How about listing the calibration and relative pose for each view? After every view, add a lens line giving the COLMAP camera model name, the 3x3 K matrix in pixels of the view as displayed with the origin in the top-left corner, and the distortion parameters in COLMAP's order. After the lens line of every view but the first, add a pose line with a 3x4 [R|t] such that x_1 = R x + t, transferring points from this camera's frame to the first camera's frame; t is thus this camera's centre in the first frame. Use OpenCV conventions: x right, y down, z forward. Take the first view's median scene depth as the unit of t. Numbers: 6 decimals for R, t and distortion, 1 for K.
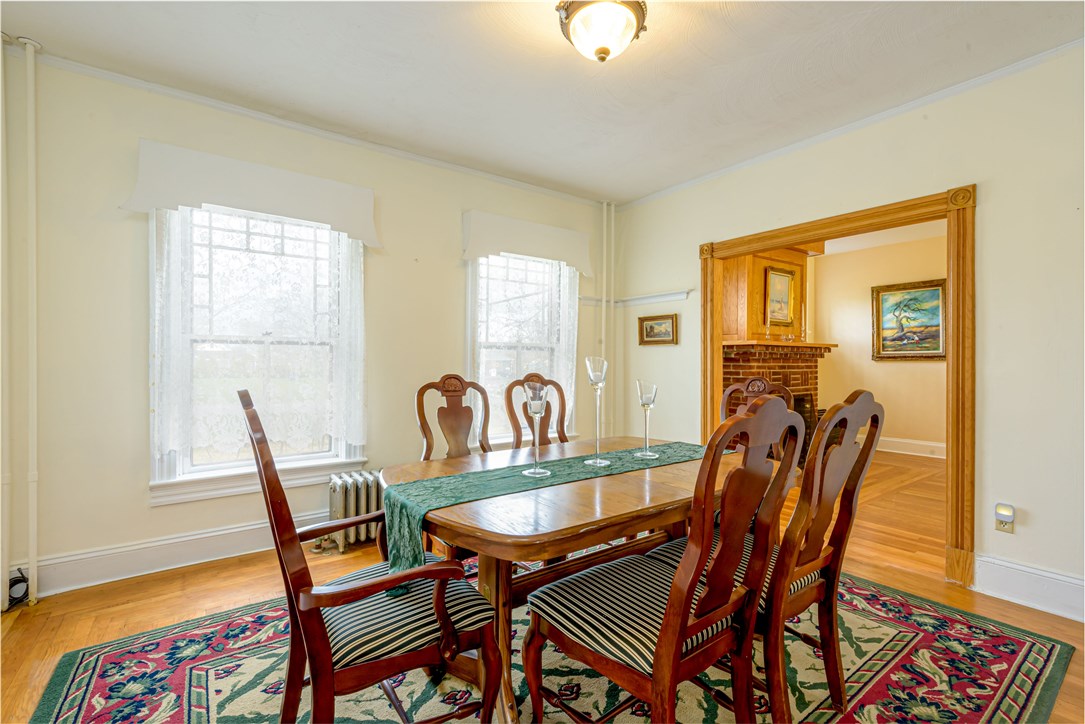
lens RADIAL K [[476.1, 0, 542.5], [0, 476.1, 362.0], [0, 0, 1]] dist [0.003202, 0.000118]
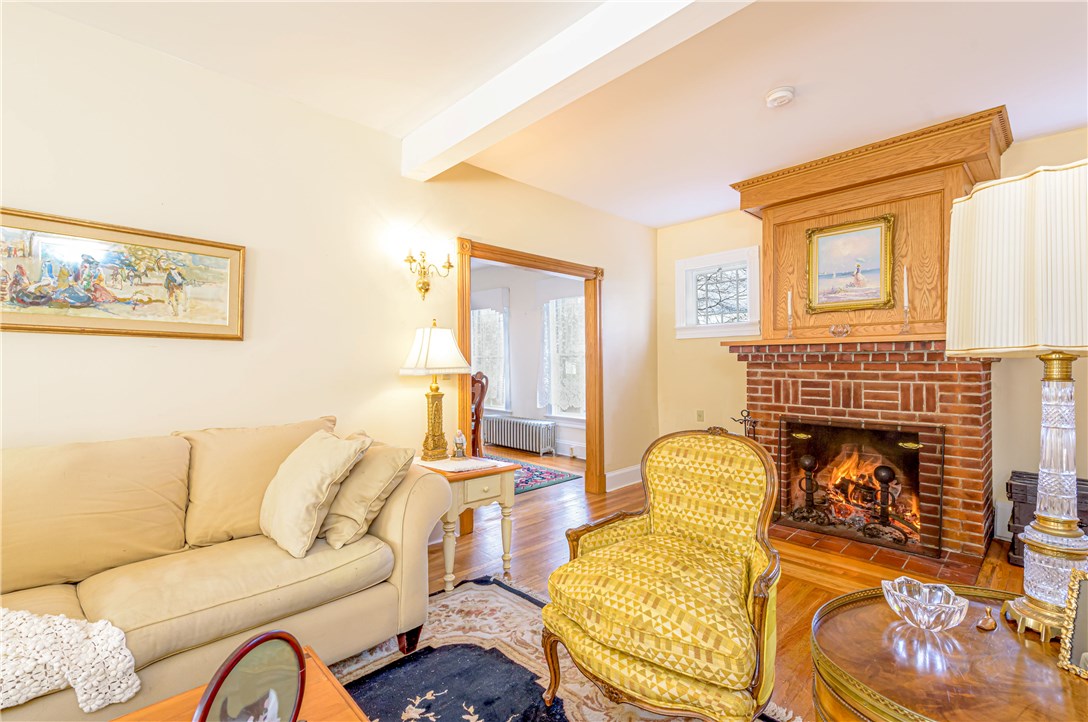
lens RADIAL K [[477.4, 0, 544.0], [0, 477.4, 361.0], [0, 0, 1]] dist [0.003202, 0.000118]
pose [[0.129577, -0.007761, -0.991539, 1.077183], [0.001219, 0.999970, -0.007668, -0.004949], [0.991569, -0.000215, 0.129583, 0.511949]]
